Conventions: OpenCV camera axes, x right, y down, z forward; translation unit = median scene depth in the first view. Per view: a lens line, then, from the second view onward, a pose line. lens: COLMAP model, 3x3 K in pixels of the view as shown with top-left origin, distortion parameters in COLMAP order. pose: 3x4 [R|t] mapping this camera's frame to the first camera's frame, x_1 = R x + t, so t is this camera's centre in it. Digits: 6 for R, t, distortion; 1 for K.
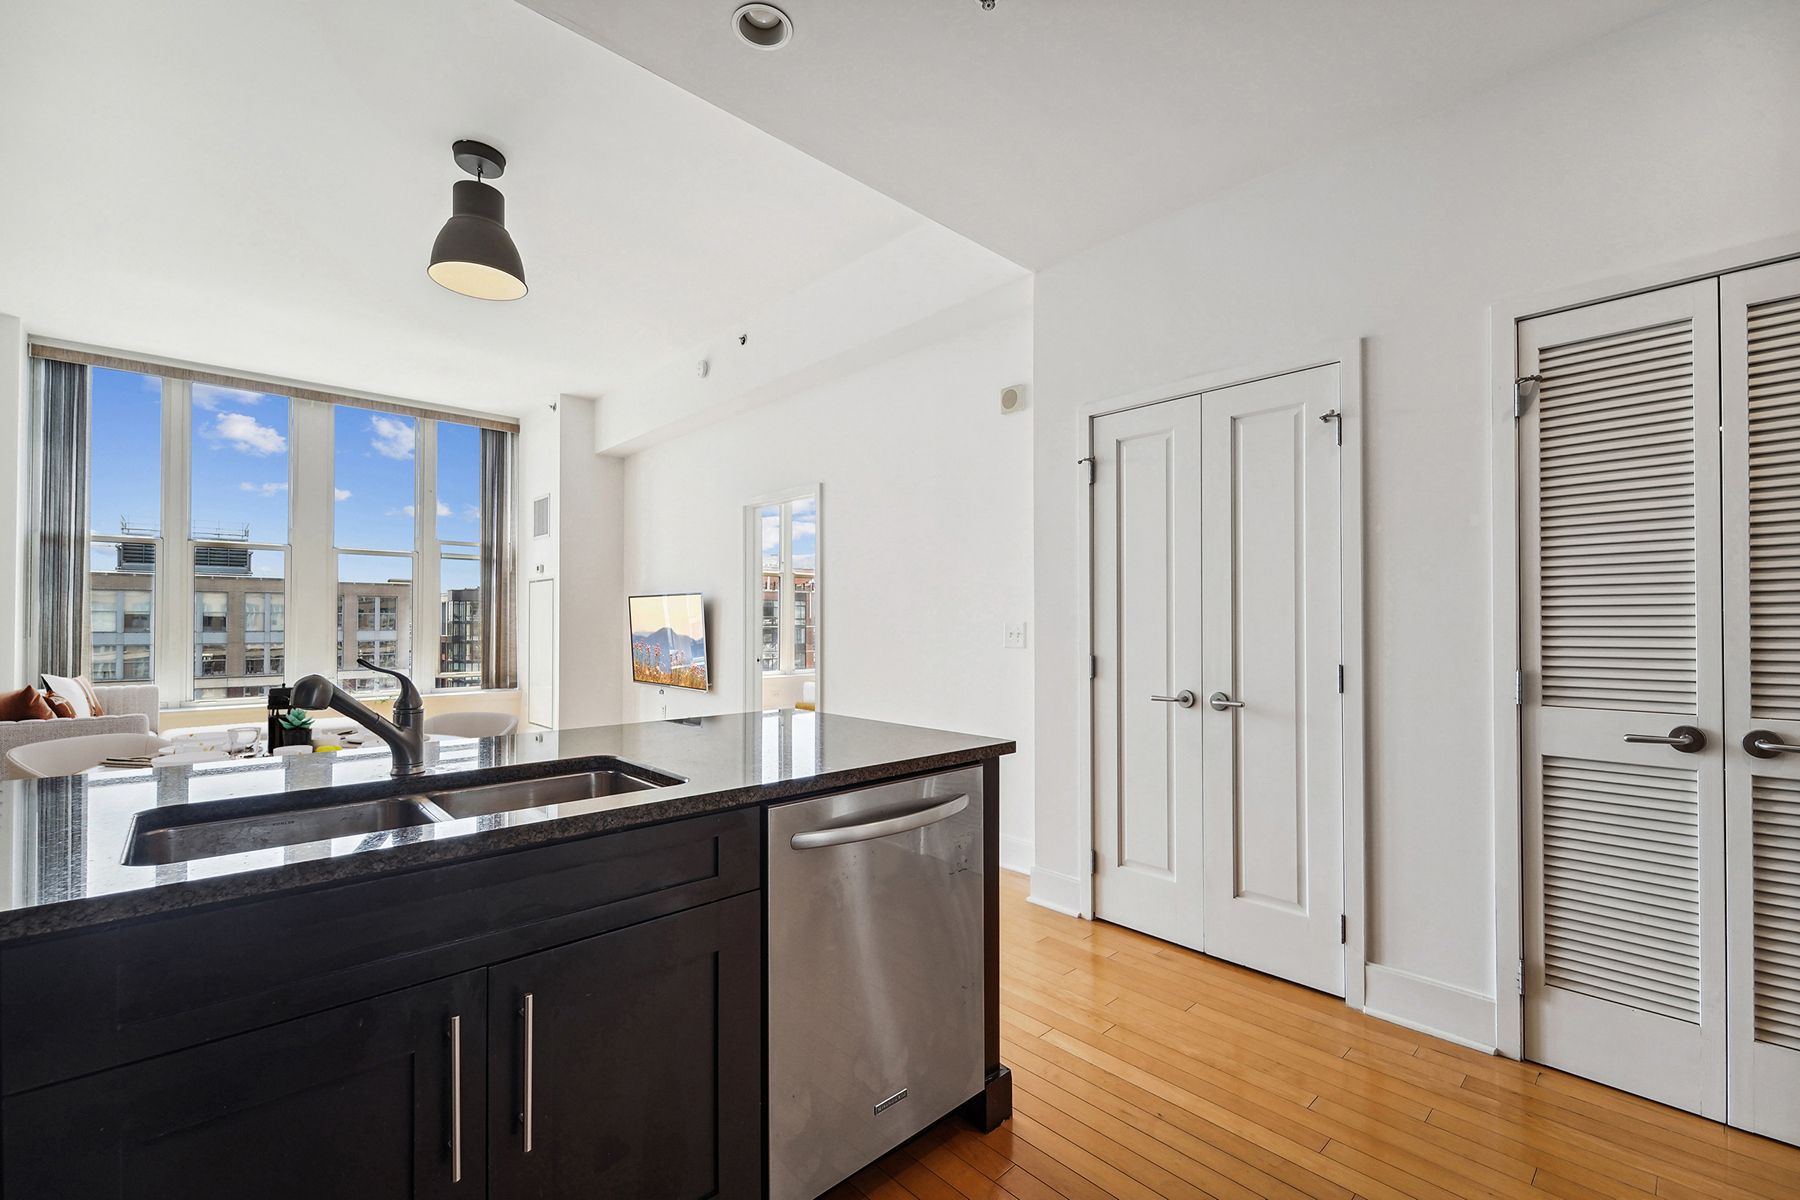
lens RADIAL K [[759.5, 0, 902.9], [0, 759.5, 616.2], [0, 0, 1]] dist [-0.001954, -0.000430]
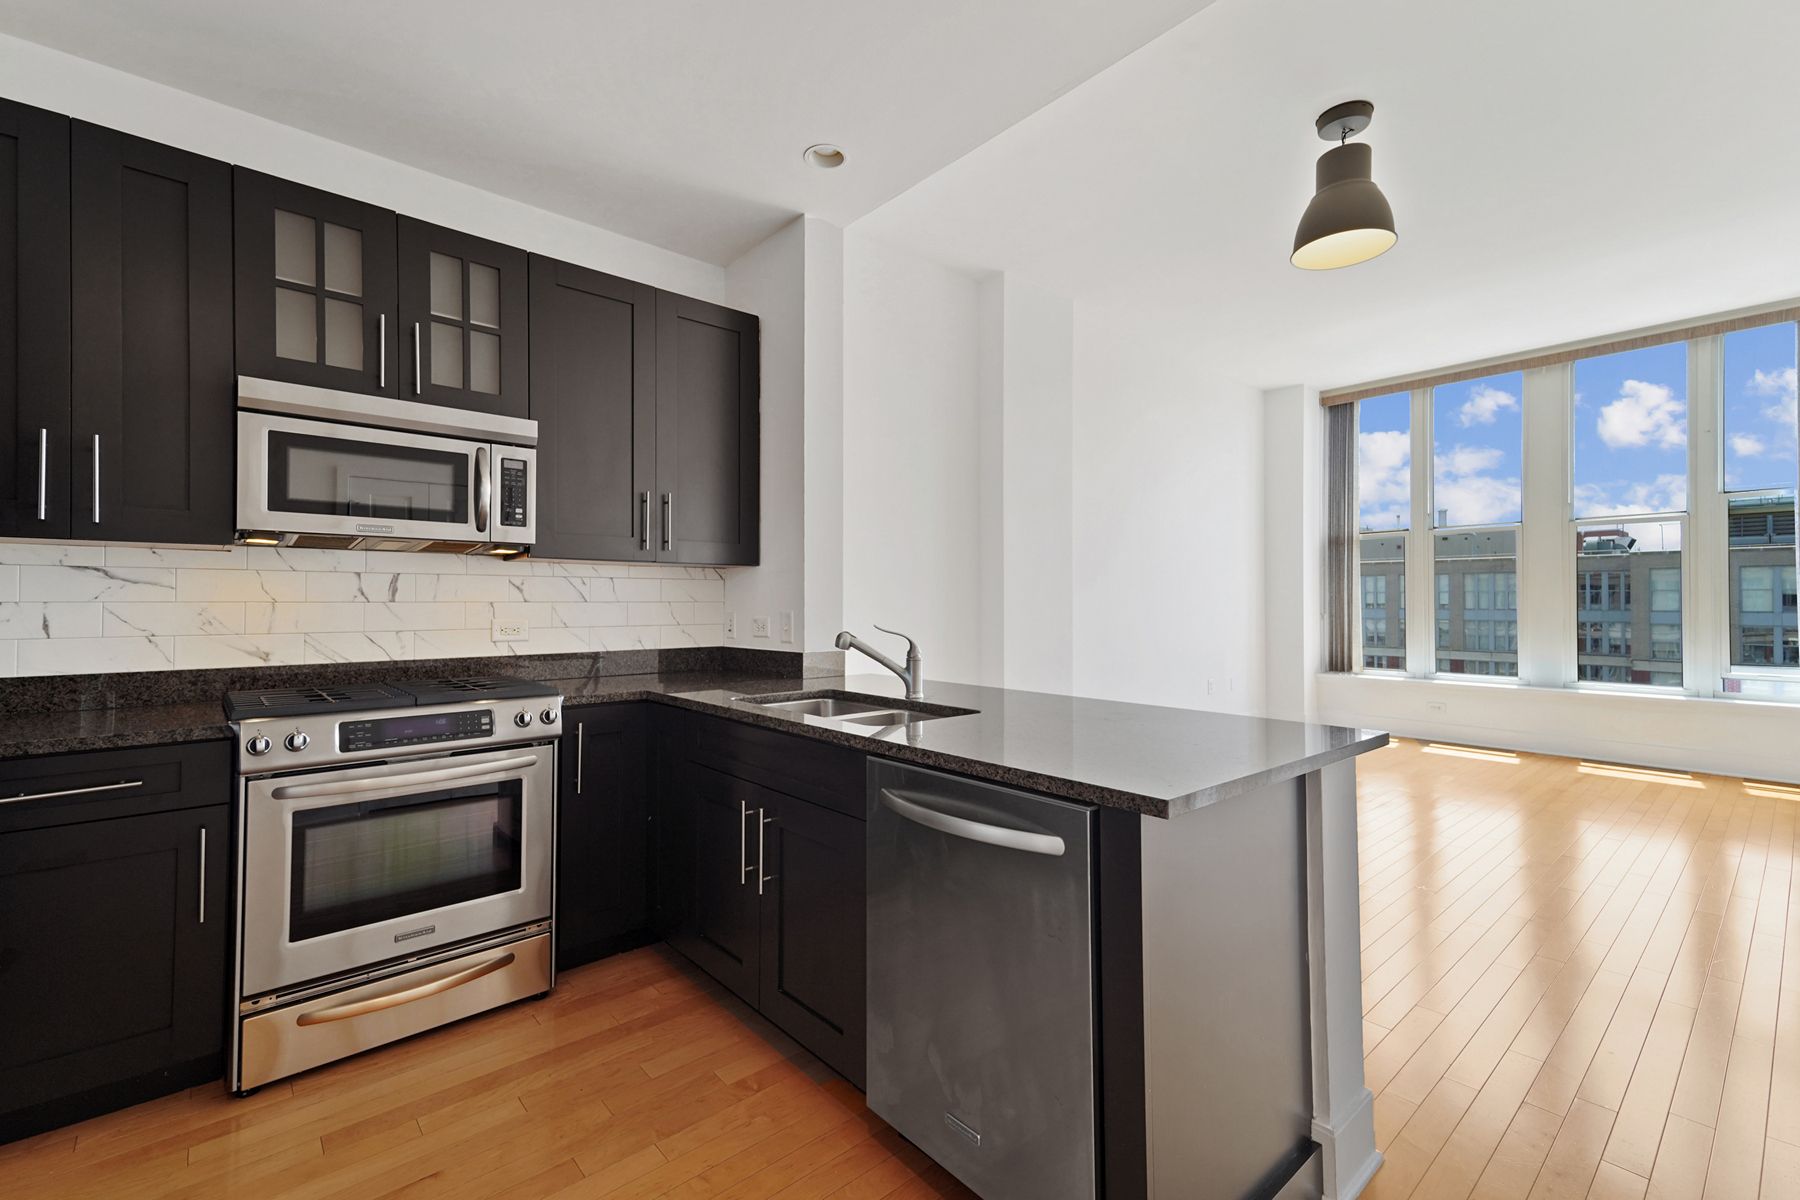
lens RADIAL K [[767.3, 0, 888.1], [0, 767.3, 595.5], [0, 0, 1]] dist [0.029850, -0.000223]
pose [[-0.047796, -0.009283, -0.998814, 0.213776], [0.010411, 0.999898, -0.009791, 0.000556], [0.998803, -0.010867, -0.047694, 0.219490]]
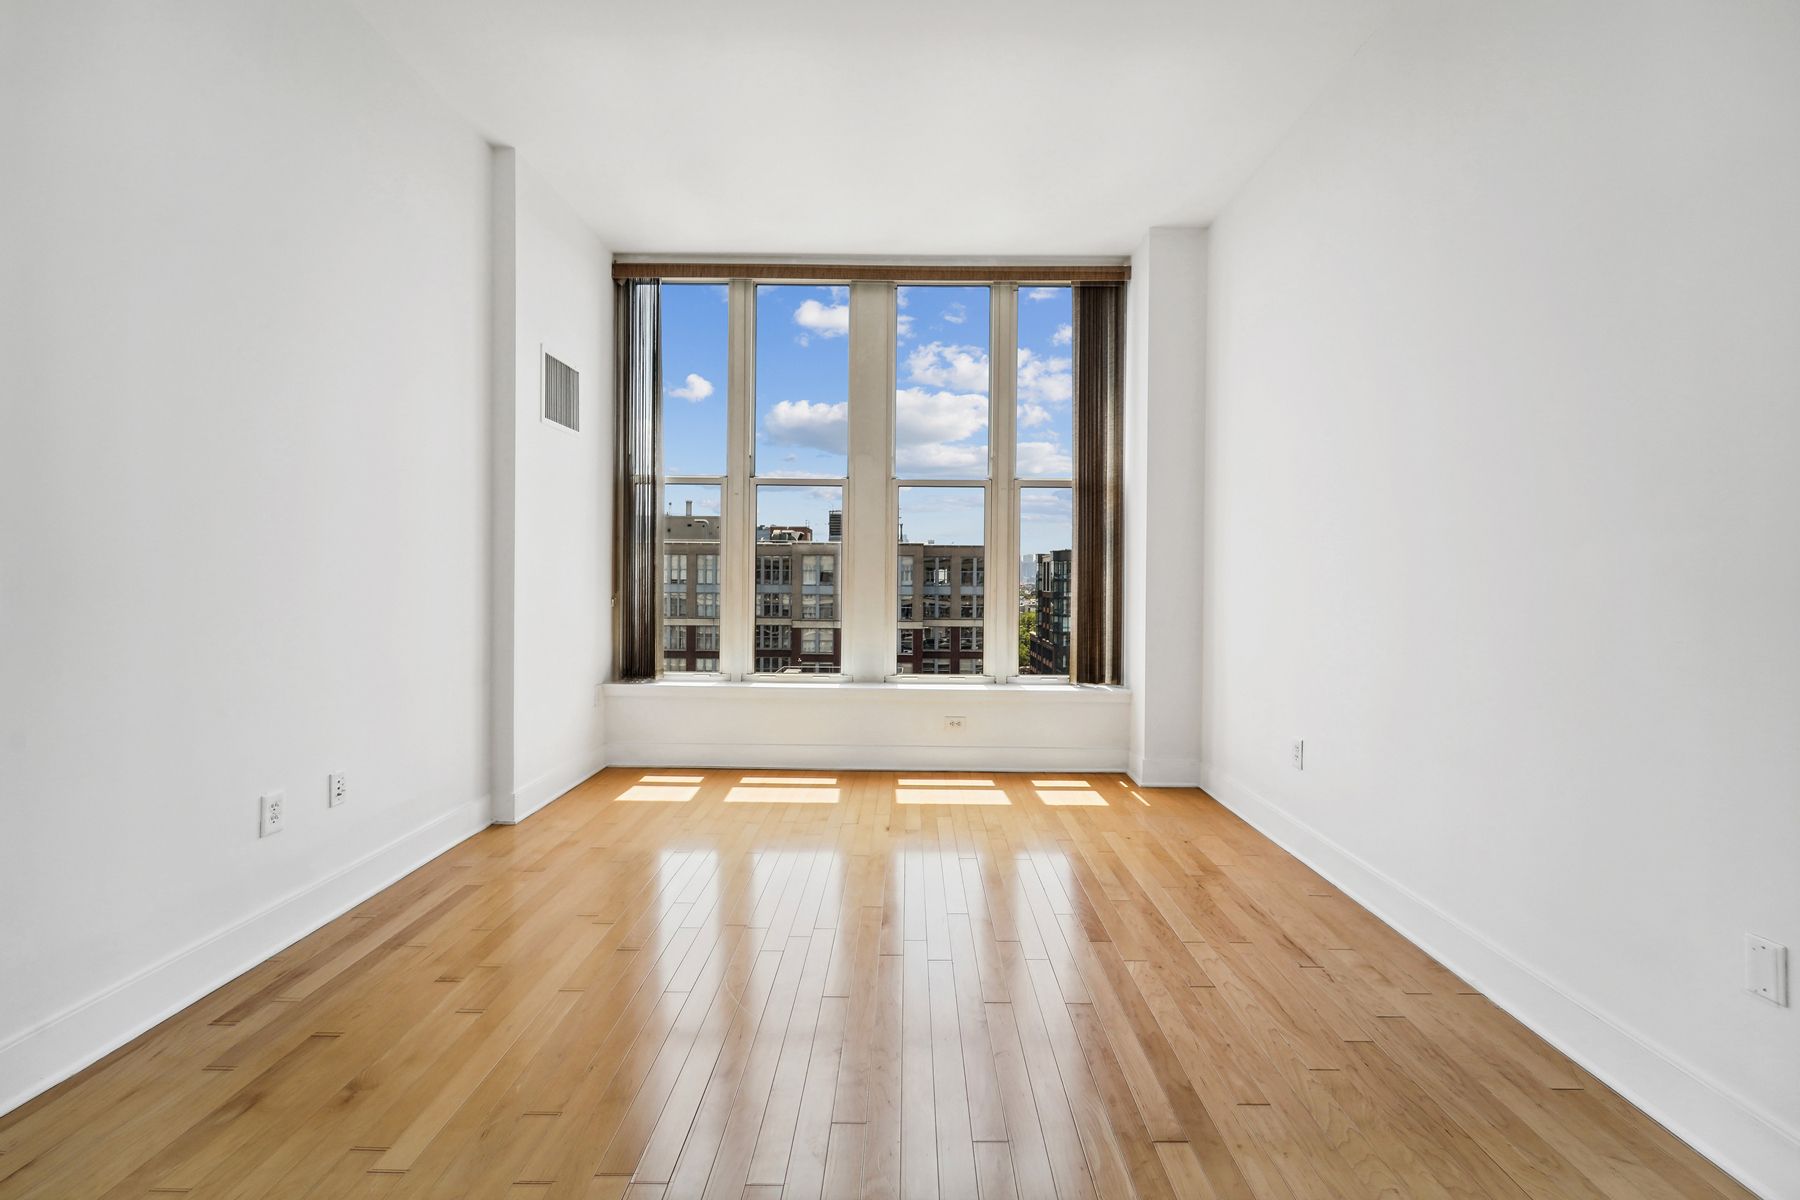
lens RADIAL K [[737.0, 0, 857.4], [0, 737.0, 581.1], [0, 0, 1]] dist [-0.000685, -0.000153]
pose [[0.723867, 0.009744, -0.689871, -0.268262], [-0.004131, 0.999944, 0.009788, 0.003605], [0.689927, -0.004235, 0.723866, 0.437545]]
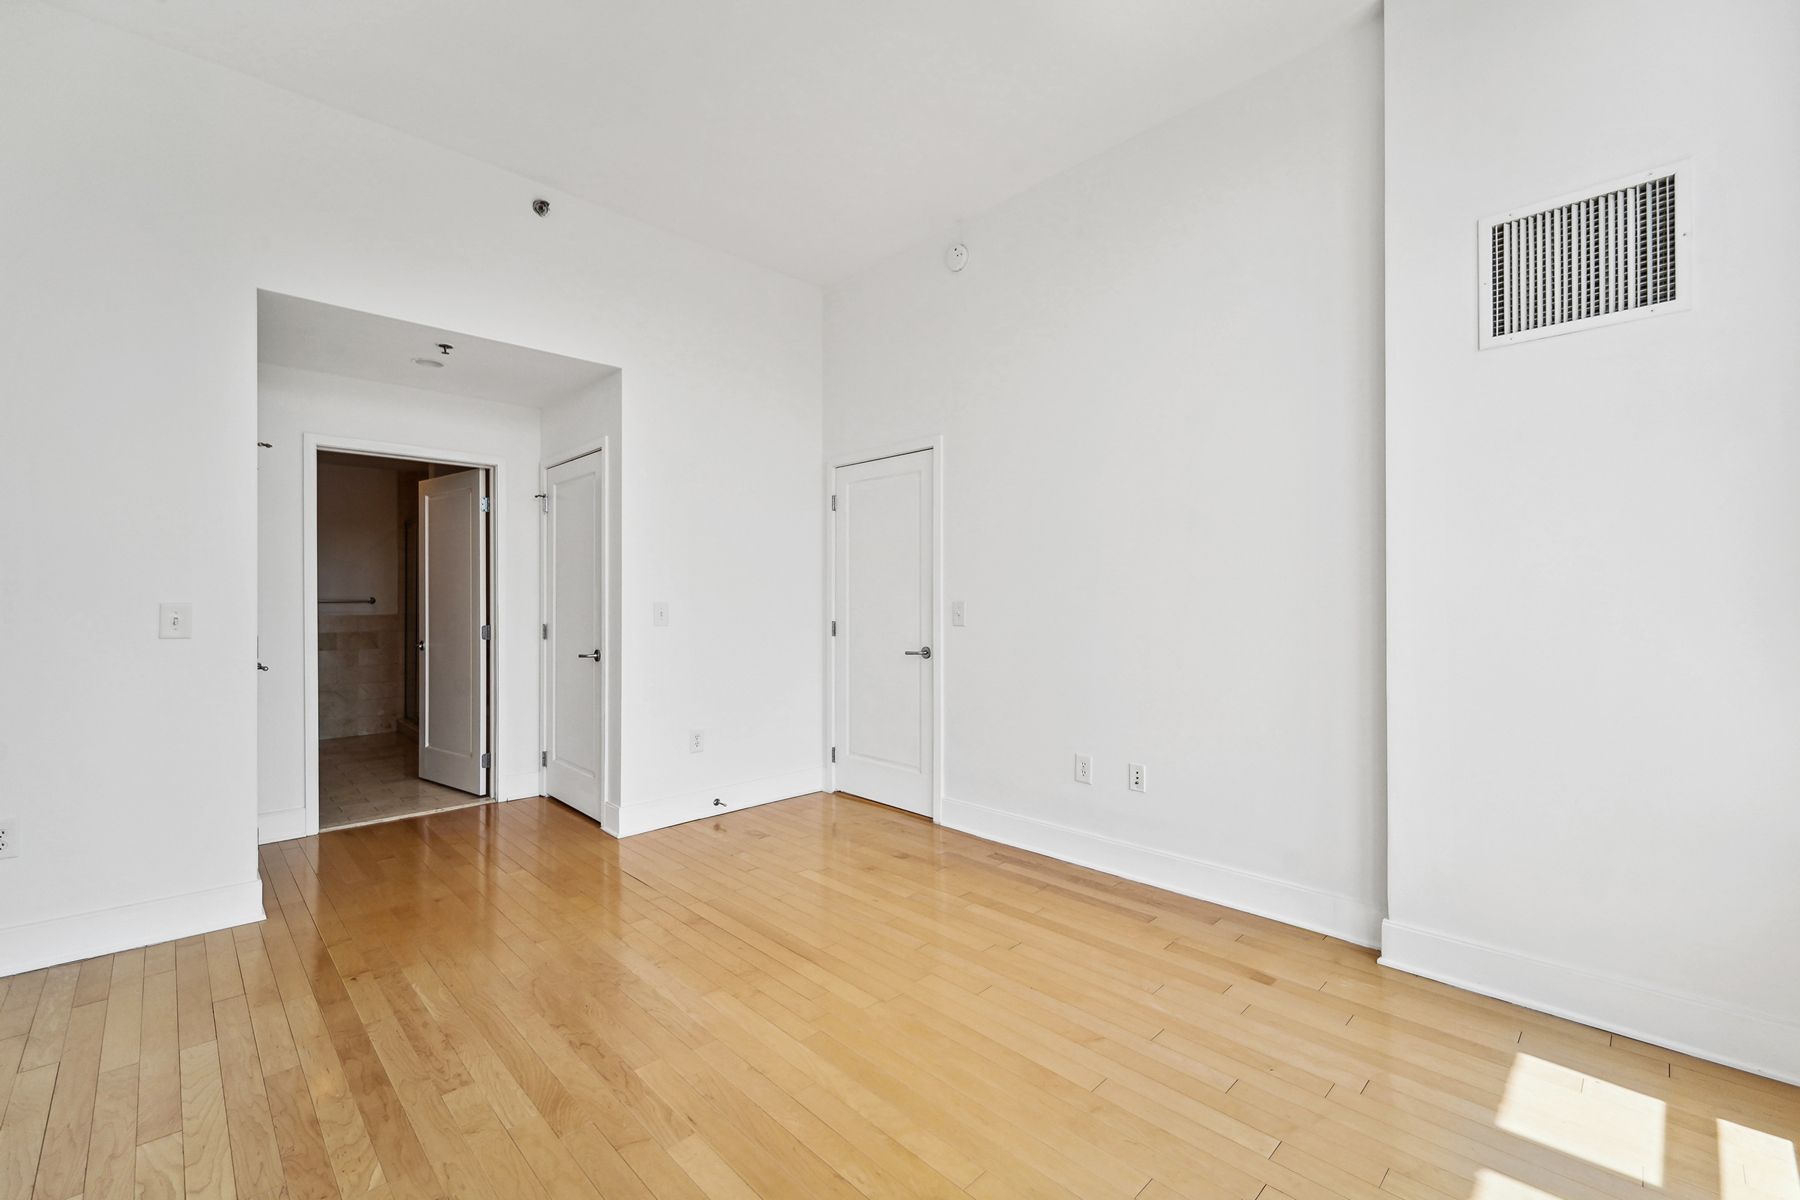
lens RADIAL K [[737.9, 0, 900.0], [0, 737.9, 600.0], [0, 0, 1]] dist [0.000634, 0.000002]
pose [[-0.998364, 0.001589, -0.057162, -0.558990], [0.002073, 0.999962, -0.008413, 0.006360], [0.057146, -0.008517, -0.998329, 1.006551]]
